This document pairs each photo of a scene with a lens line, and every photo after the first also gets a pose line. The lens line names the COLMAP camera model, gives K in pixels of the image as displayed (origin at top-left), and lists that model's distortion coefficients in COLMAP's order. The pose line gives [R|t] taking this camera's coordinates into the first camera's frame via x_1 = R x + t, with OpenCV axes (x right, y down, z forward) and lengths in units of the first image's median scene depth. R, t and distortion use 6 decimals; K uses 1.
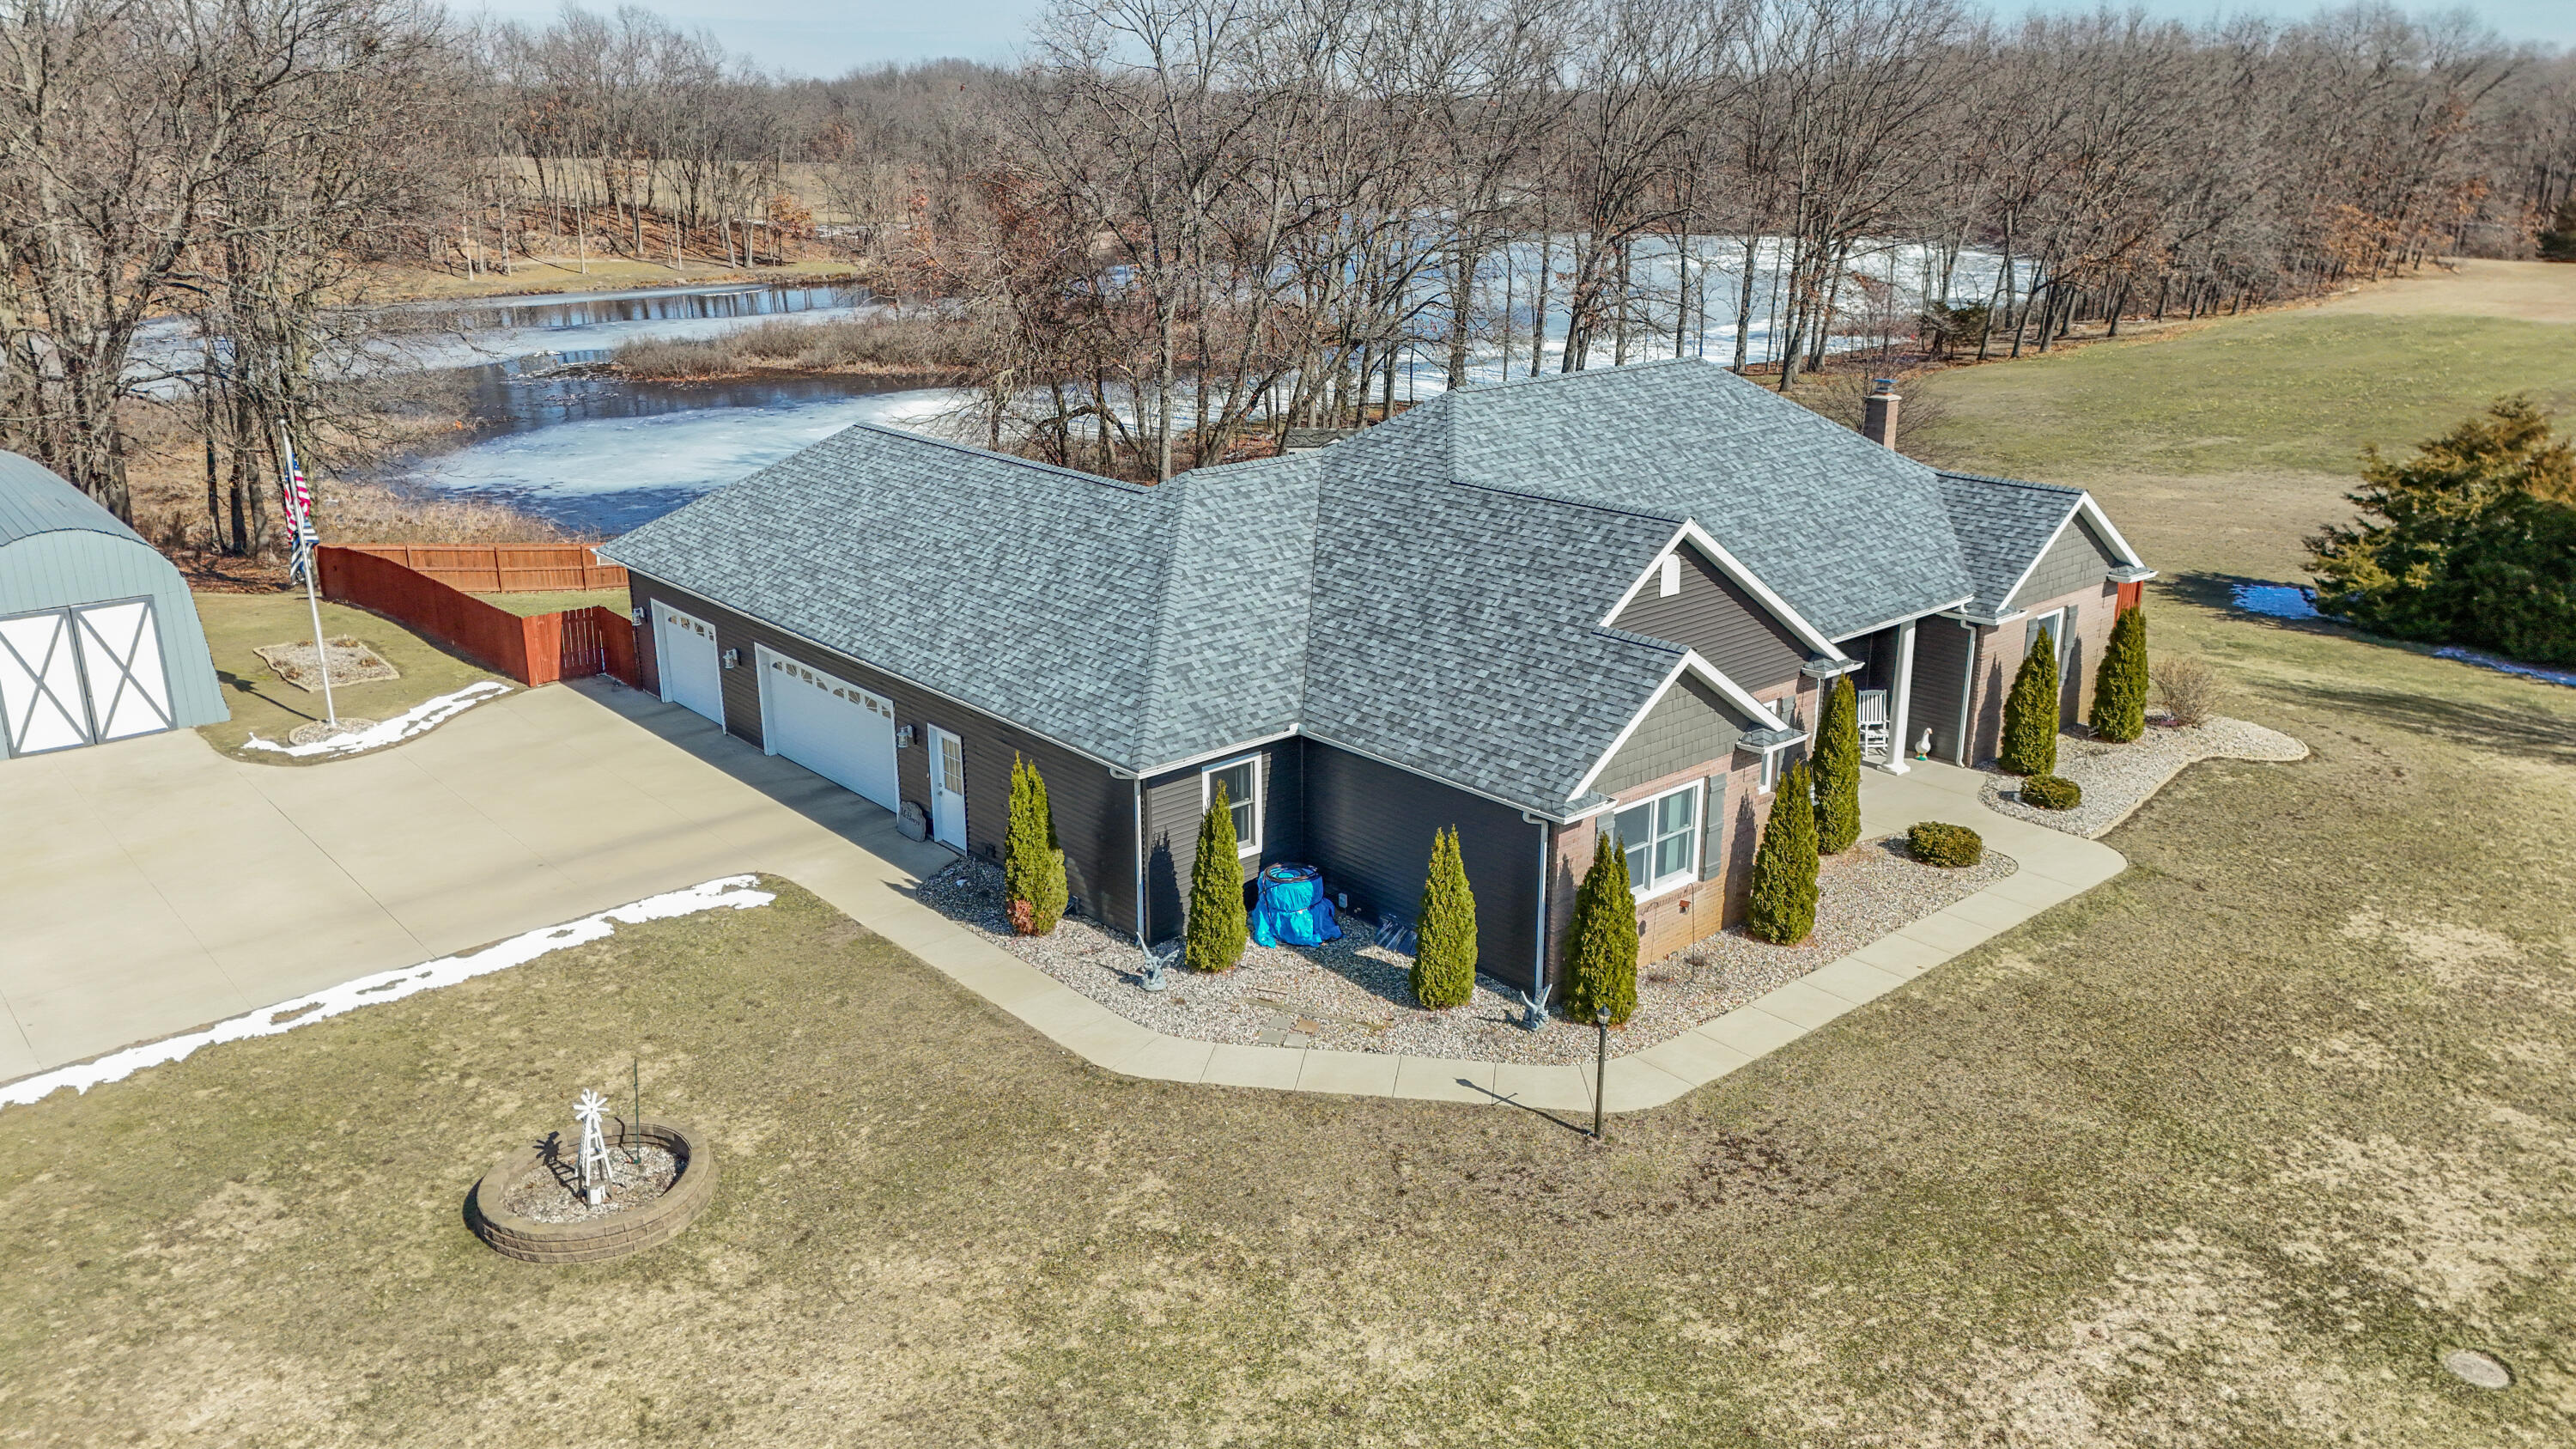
lens RADIAL K [[1879.0, 0, 1289.0], [0, 1879.0, 718.4], [0, 0, 1]] dist [0.089593, -0.083535]
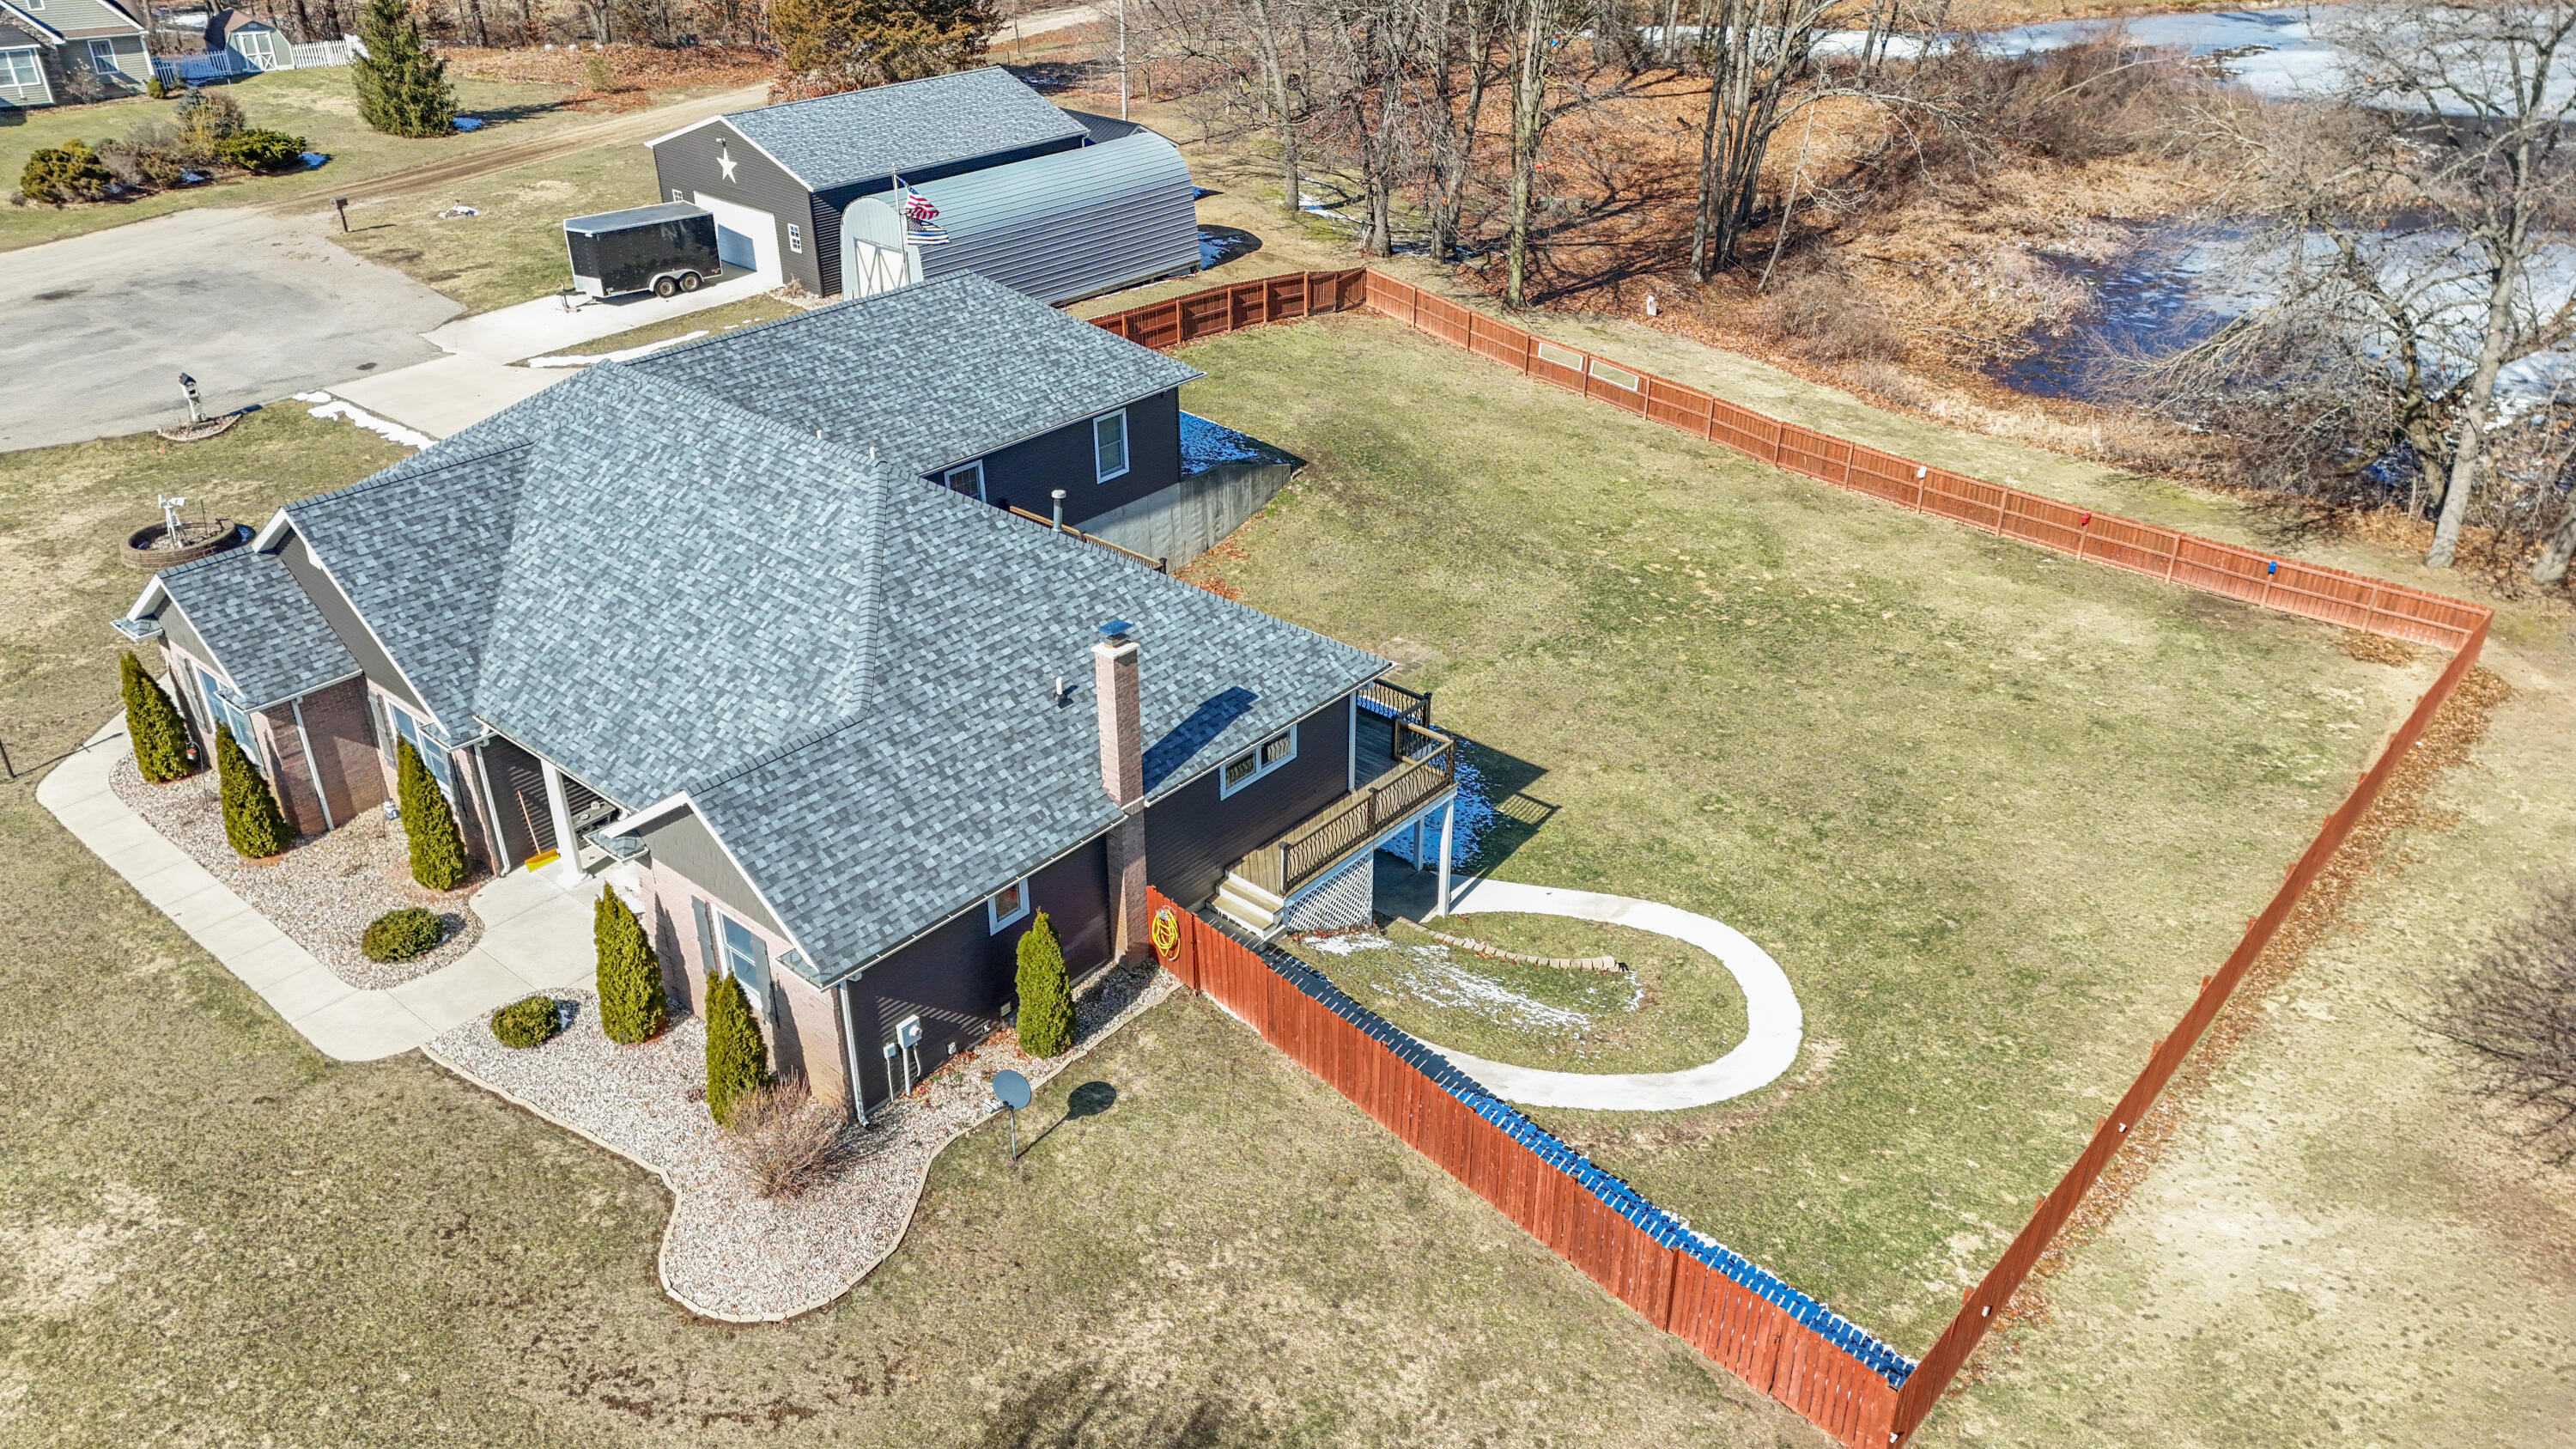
lens RADIAL K [[1865.3, 0, 1288.8], [0, 1865.3, 717.8], [0, 0, 1]] dist [0.091466, -0.084252]
pose [[0.139753, 0.483145, -0.864315, 1.338330], [-0.293768, 0.853812, 0.429774, -0.662792], [0.945606, 0.193846, 0.261255, 1.255467]]
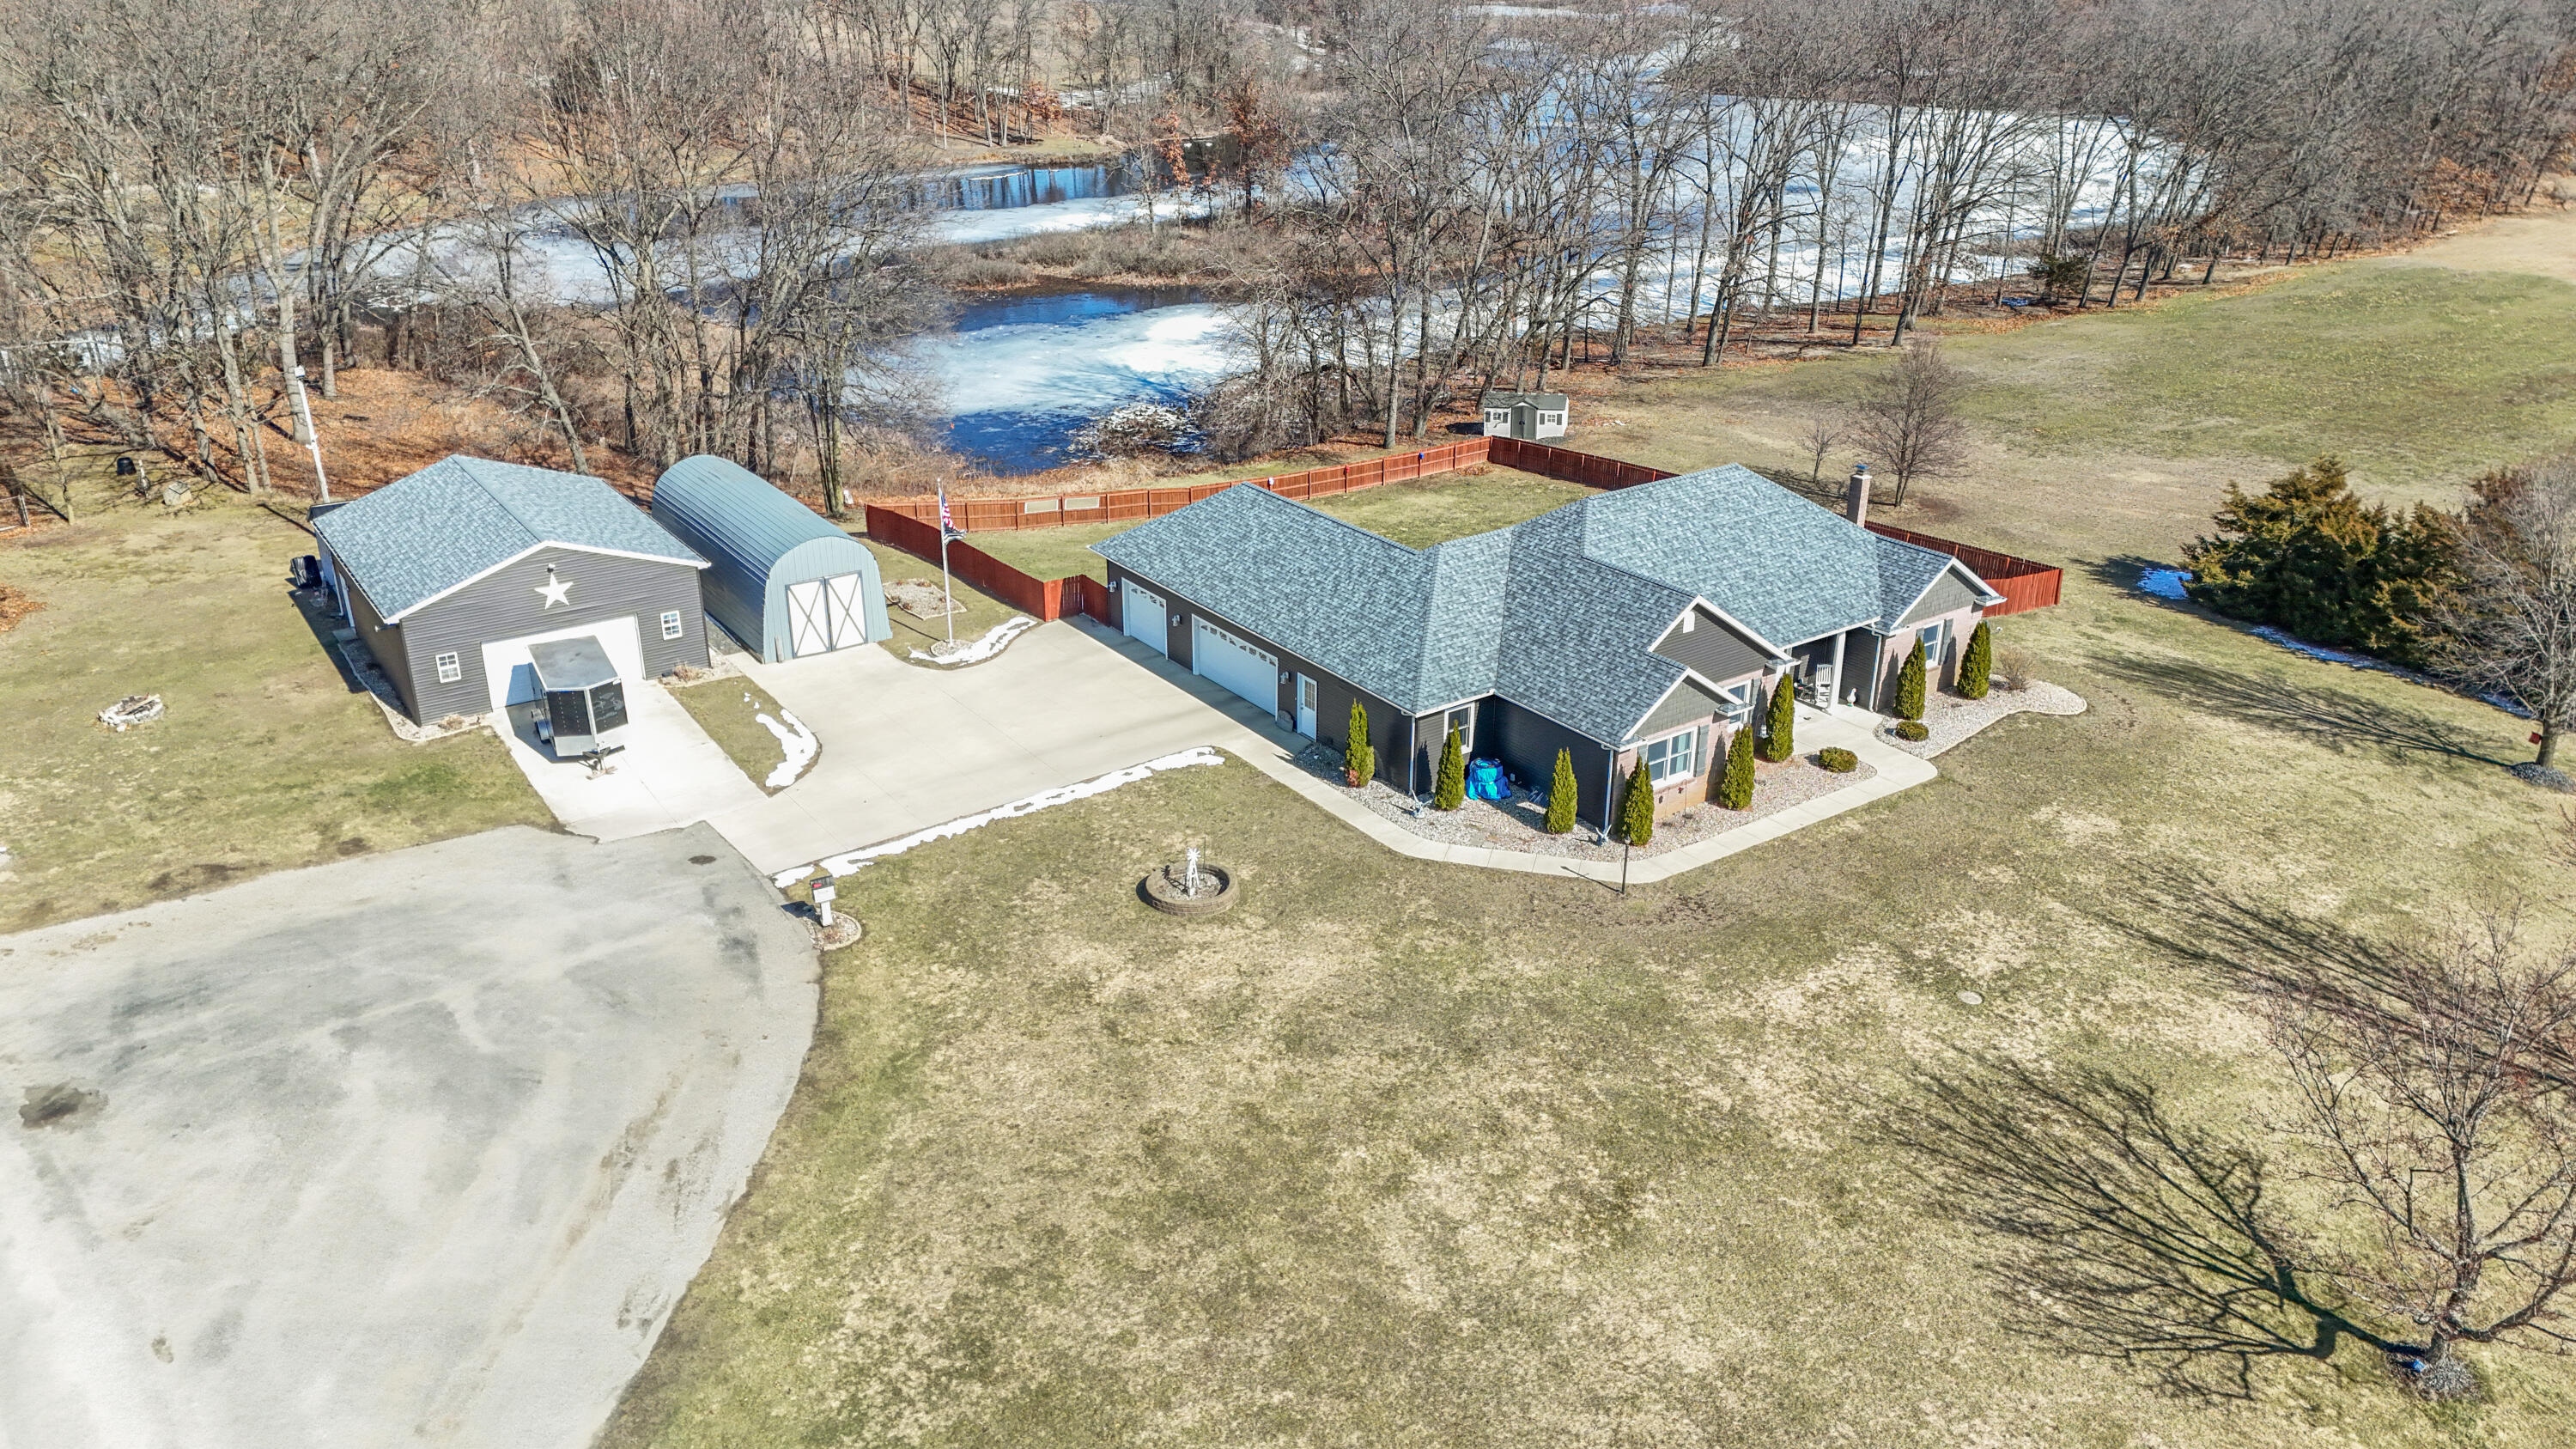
lens RADIAL K [[1879.0, 0, 1289.0], [0, 1879.0, 718.4], [0, 0, 1]] dist [0.089593, -0.083535]
pose [[0.995244, 0.044522, -0.086647, -0.037053], [-0.035740, 0.994306, 0.100395, -0.153904], [0.090623, -0.096820, 0.991168, -0.970909]]
